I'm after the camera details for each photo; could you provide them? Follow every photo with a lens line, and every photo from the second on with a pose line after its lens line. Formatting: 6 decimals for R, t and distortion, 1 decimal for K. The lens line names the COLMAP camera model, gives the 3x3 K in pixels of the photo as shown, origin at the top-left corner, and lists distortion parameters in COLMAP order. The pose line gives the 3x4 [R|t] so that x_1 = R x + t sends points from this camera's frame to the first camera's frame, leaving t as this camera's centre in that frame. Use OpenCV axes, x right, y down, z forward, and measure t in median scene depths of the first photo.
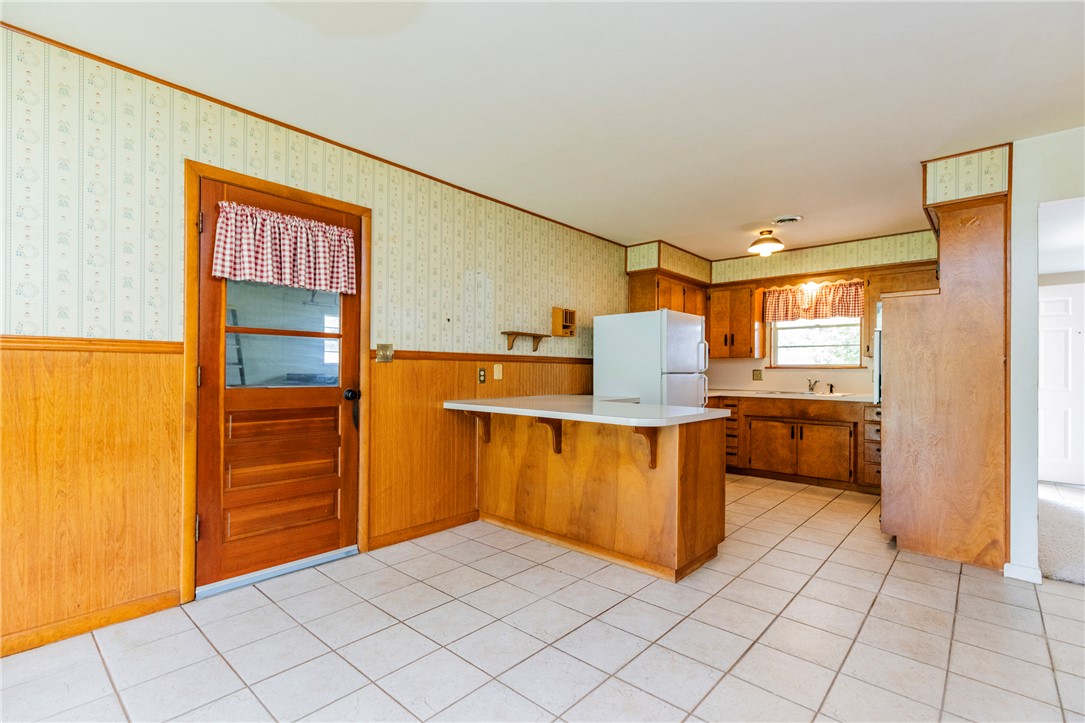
lens RADIAL K [[496.1, 0, 541.0], [0, 496.1, 370.1], [0, 0, 1]] dist [-0.000733, -0.000198]
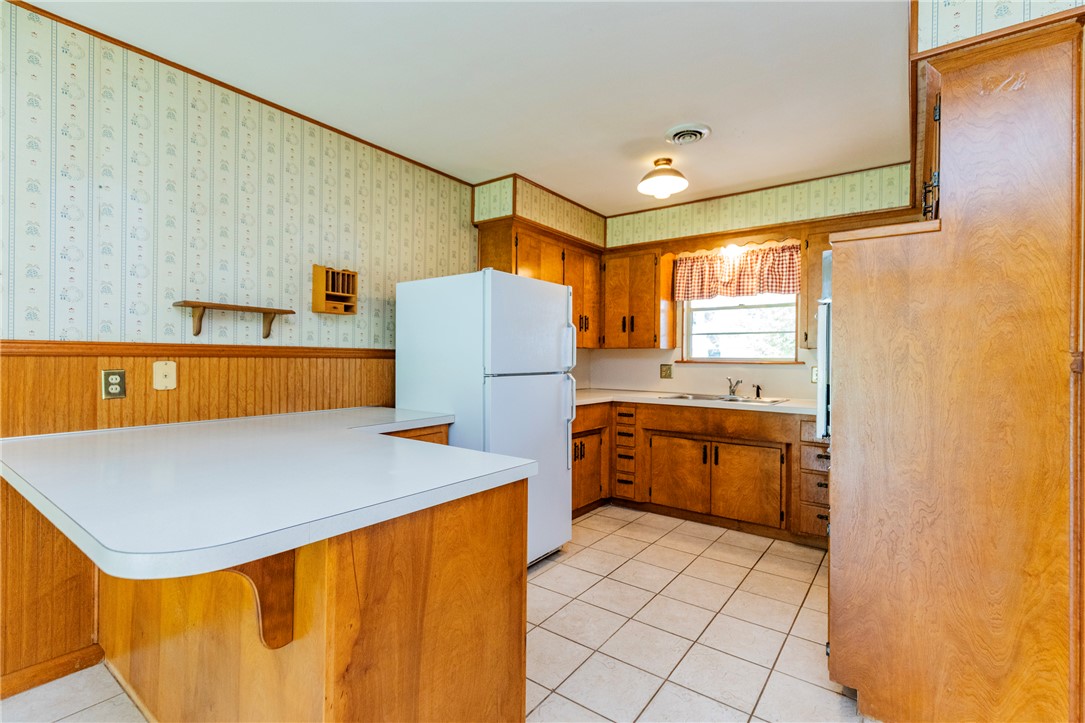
lens RADIAL K [[495.3, 0, 544.8], [0, 495.3, 358.7], [0, 0, 1]] dist [0.002339, -0.000334]
pose [[0.994939, 0.001424, 0.100468, 0.230436], [-0.001786, 0.999992, 0.003508, -0.014826], [-0.100462, -0.003670, 0.994934, 0.353341]]
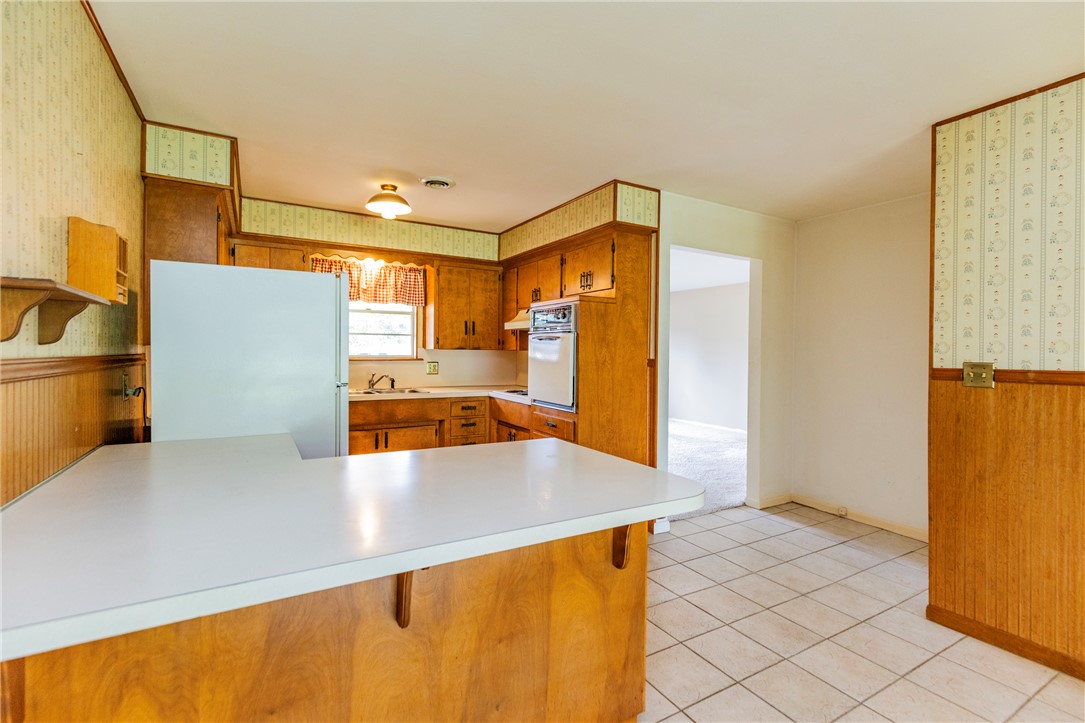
lens RADIAL K [[498.3, 0, 557.5], [0, 498.3, 354.7], [0, 0, 1]] dist [0.002175, 0.000035]
pose [[0.286802, -0.012631, 0.957907, -0.209836], [-0.010749, 0.999808, 0.016402, -0.036515], [-0.957930, -0.015001, 0.286611, 0.533232]]
